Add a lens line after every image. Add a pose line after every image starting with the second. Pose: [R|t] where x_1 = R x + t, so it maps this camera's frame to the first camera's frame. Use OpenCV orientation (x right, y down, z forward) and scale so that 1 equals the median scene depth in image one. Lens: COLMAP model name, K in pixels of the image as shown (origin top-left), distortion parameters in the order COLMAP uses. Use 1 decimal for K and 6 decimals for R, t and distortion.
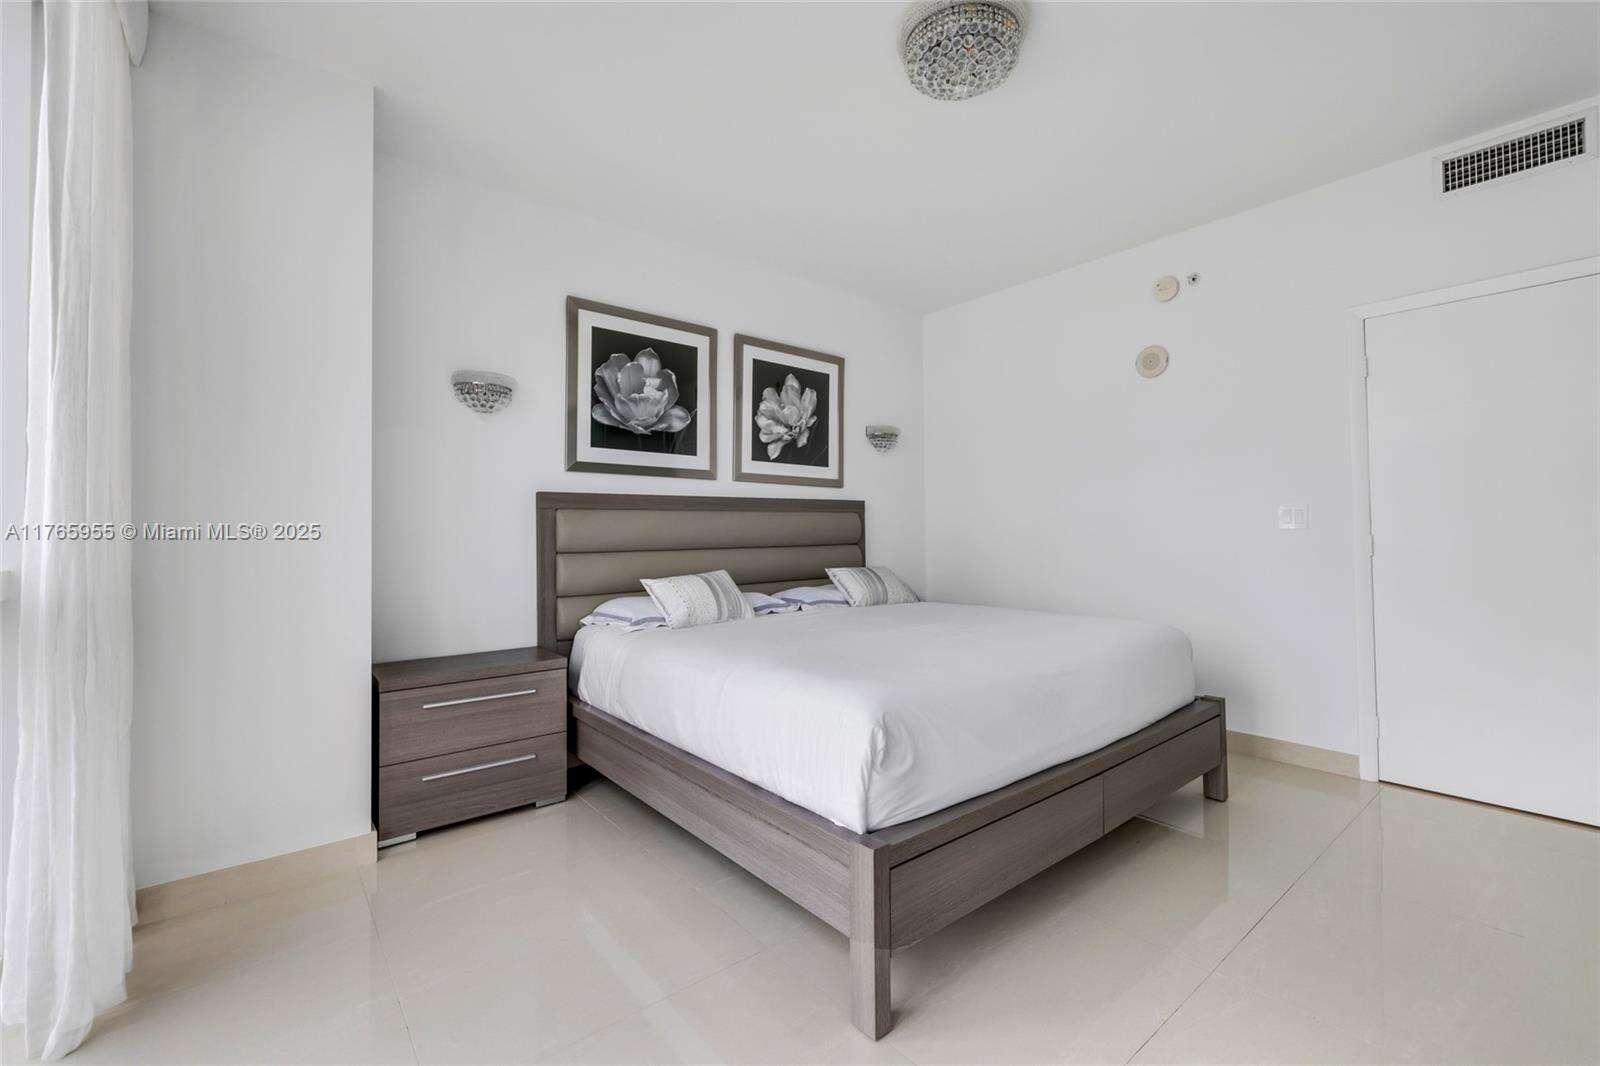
lens RADIAL K [[665.7, 0, 800.8], [0, 665.7, 522.4], [0, 0, 1]] dist [0.000219, 0.000338]
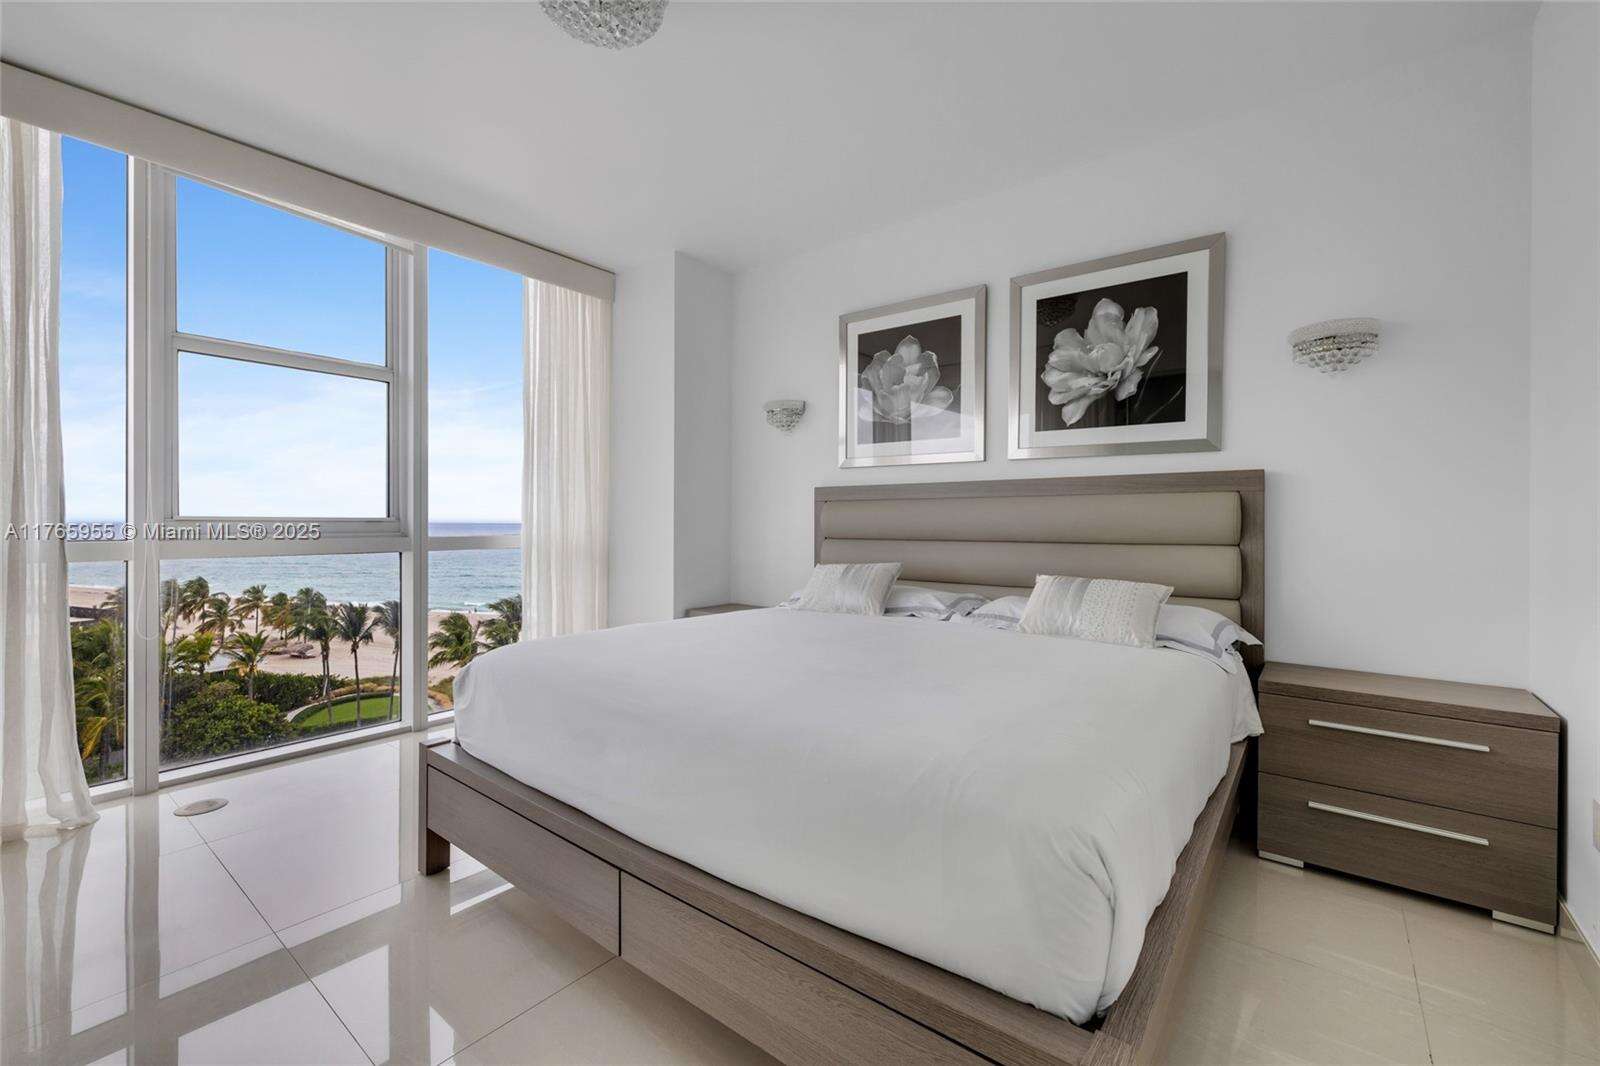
lens RADIAL K [[675.5, 0, 789.2], [0, 675.5, 520.4], [0, 0, 1]] dist [0.001054, -0.000039]
pose [[0.204224, 0.004865, -0.978912, 0.624673], [0.003337, 0.999978, 0.005666, 0.005097], [0.978918, -0.004424, 0.204204, 0.540893]]
